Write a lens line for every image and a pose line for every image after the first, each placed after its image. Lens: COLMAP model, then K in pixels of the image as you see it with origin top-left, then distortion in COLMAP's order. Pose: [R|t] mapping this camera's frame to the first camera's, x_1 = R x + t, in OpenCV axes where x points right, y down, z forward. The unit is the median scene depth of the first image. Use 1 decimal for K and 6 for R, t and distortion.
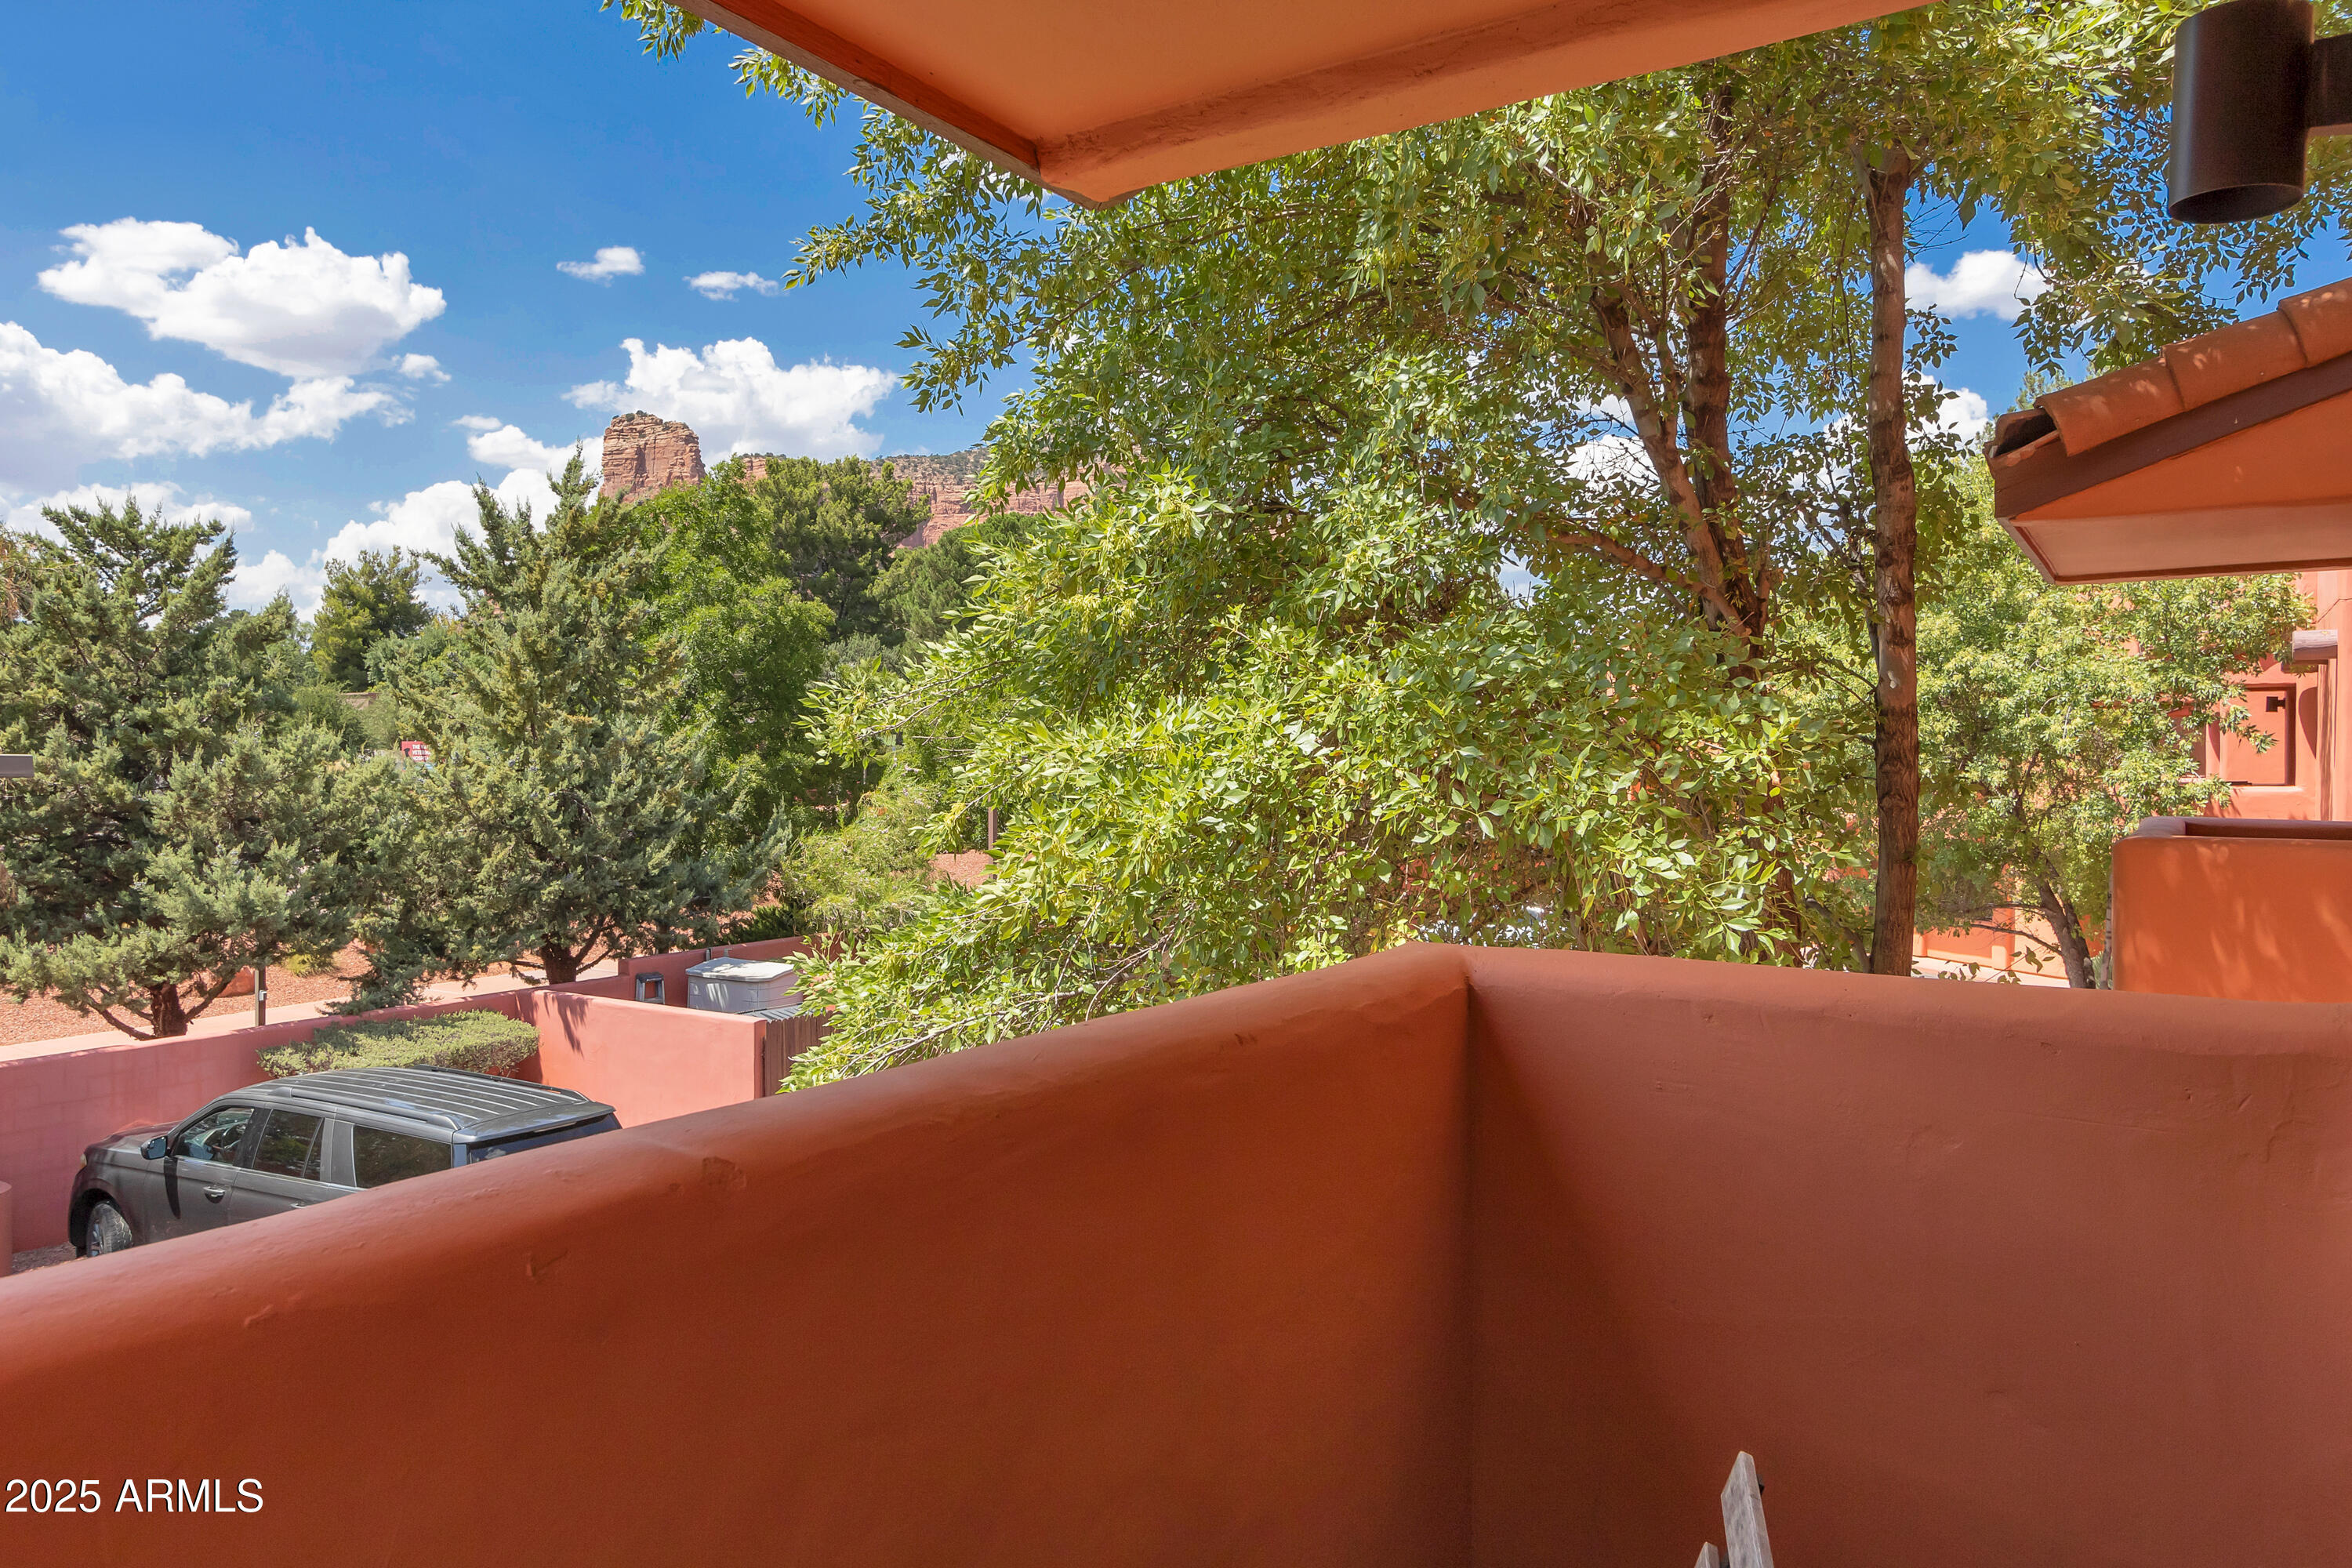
lens RADIAL K [[1560.0, 0, 1176.0], [0, 1560.0, 784.0], [0, 0, 1]] dist [0.044797, -0.000200]
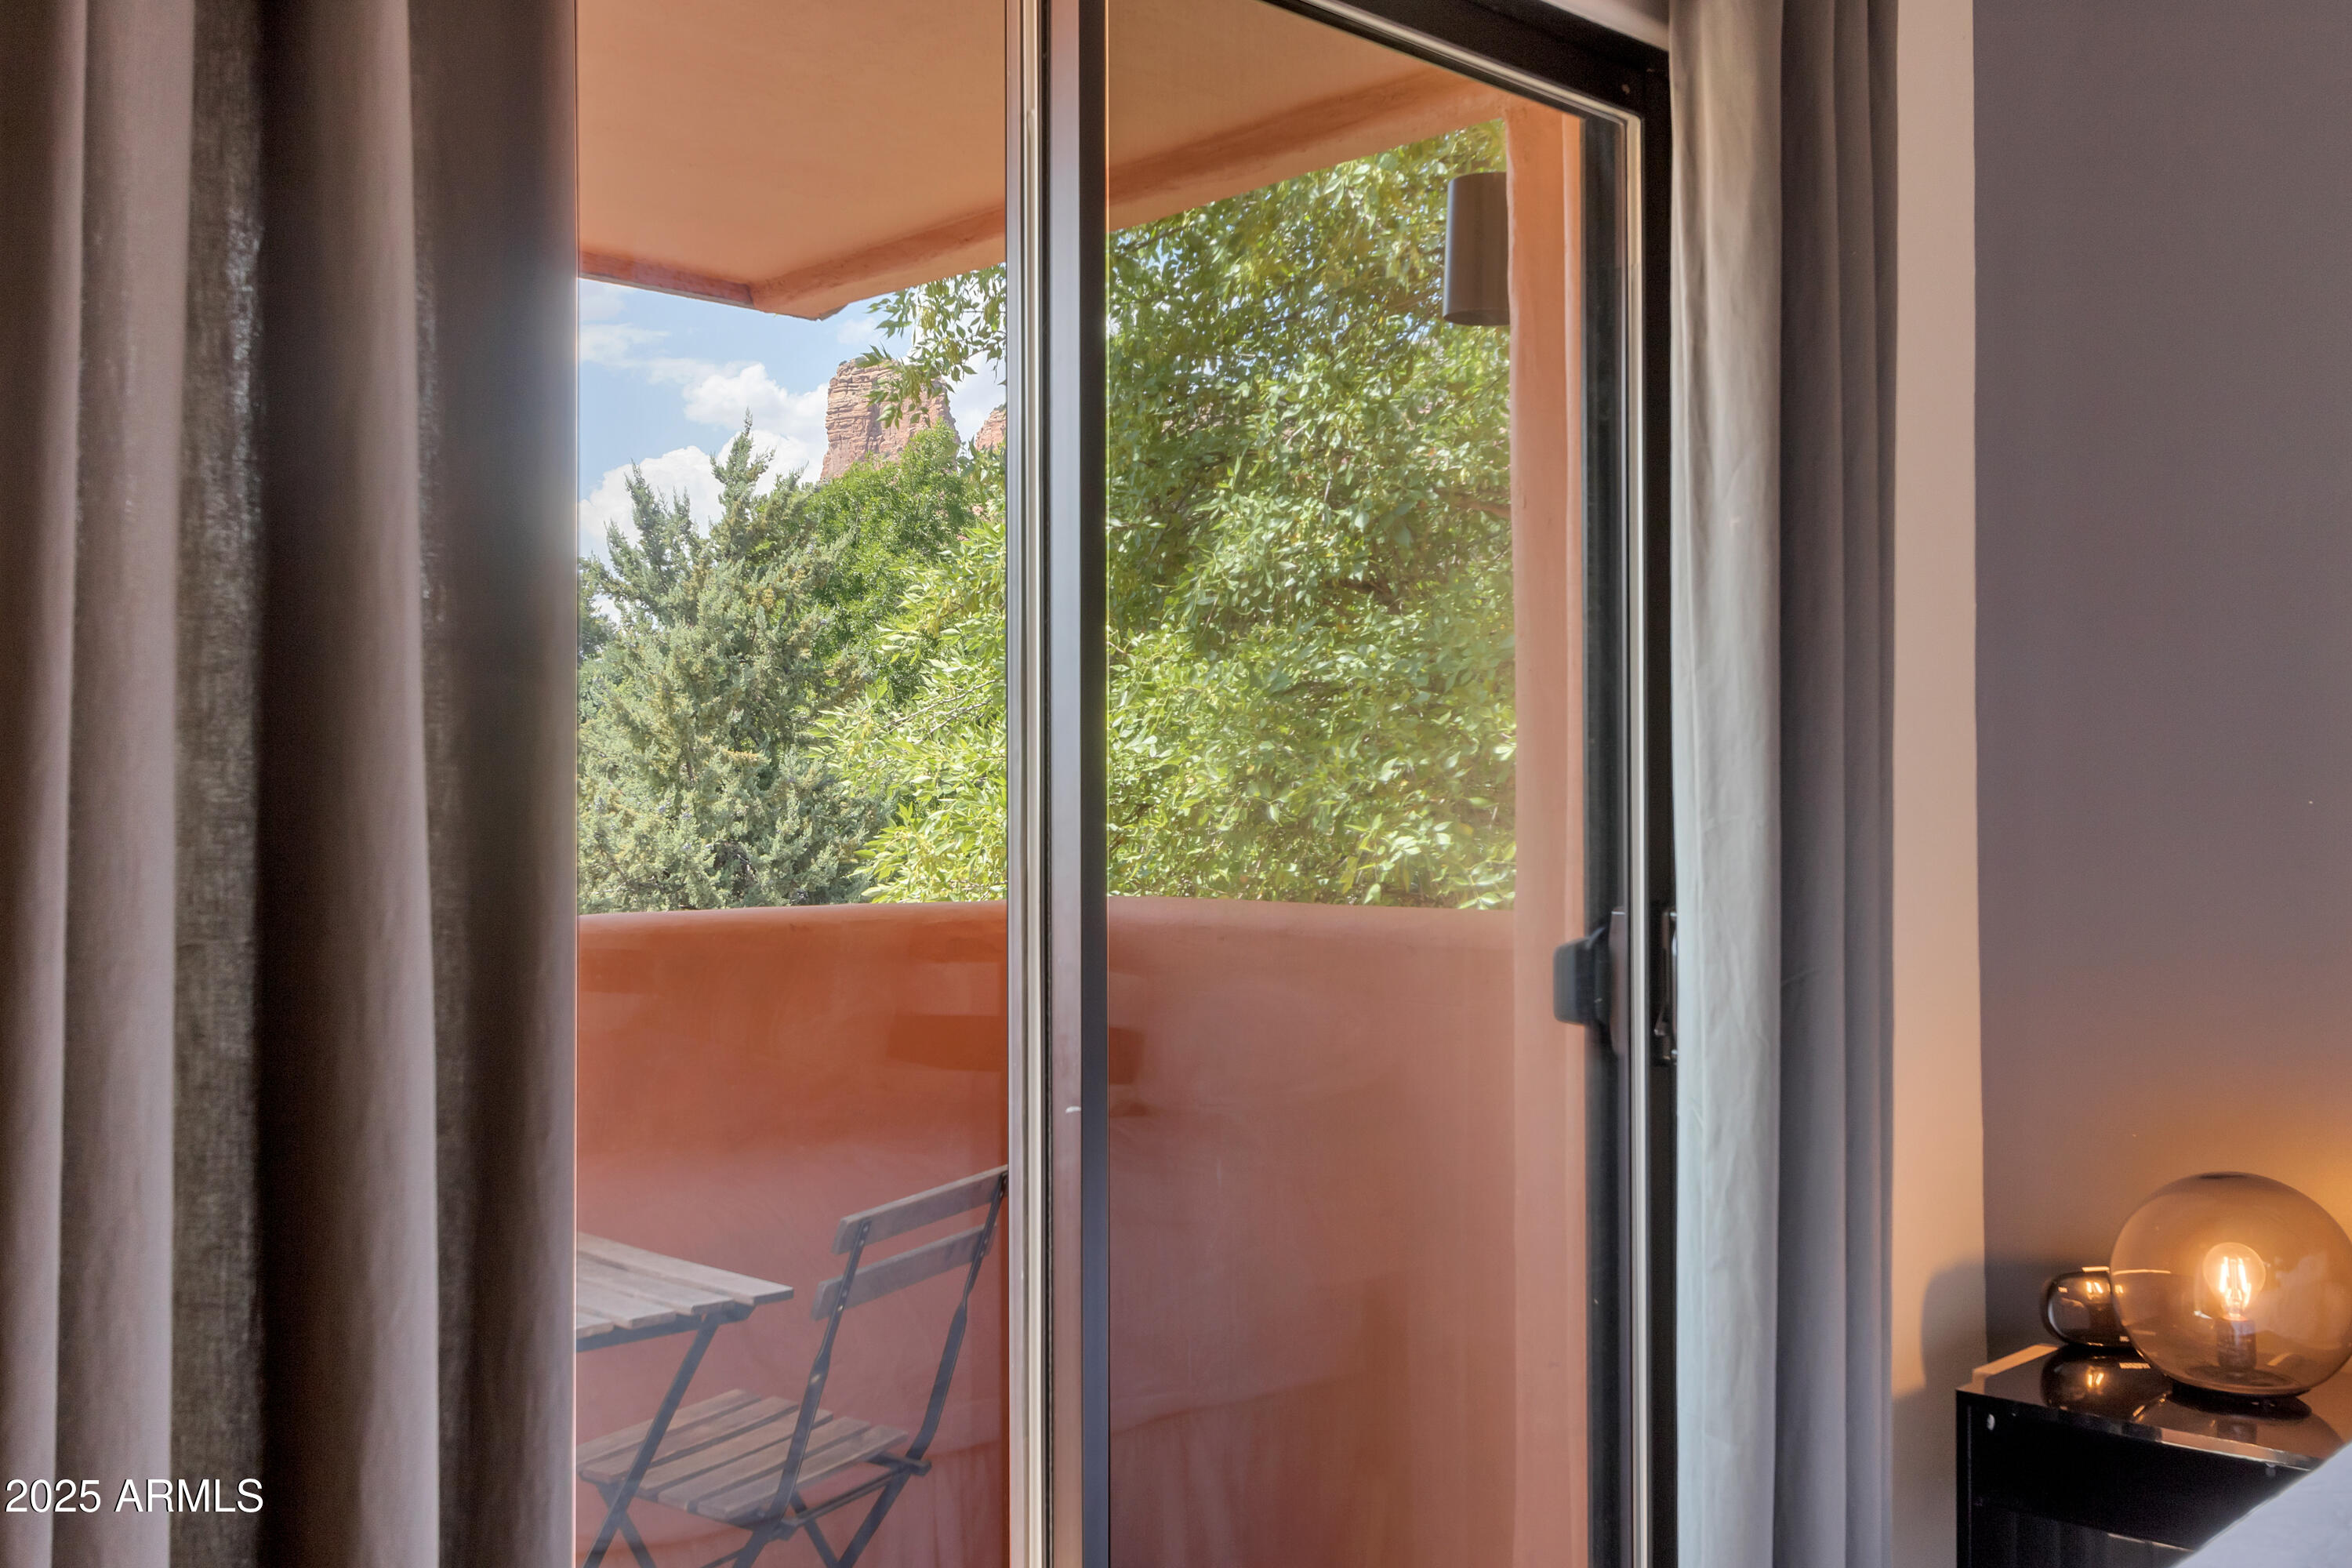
lens RADIAL K [[2238.2, 0, 1174.8], [0, 2238.2, 821.2], [0, 0, 1]] dist [0.076638, 0.004785]
pose [[0.979091, -0.006259, -0.203328, 0.079307], [0.003620, 0.999904, -0.013348, 0.009377], [0.203392, 0.012333, 0.979020, -0.102096]]
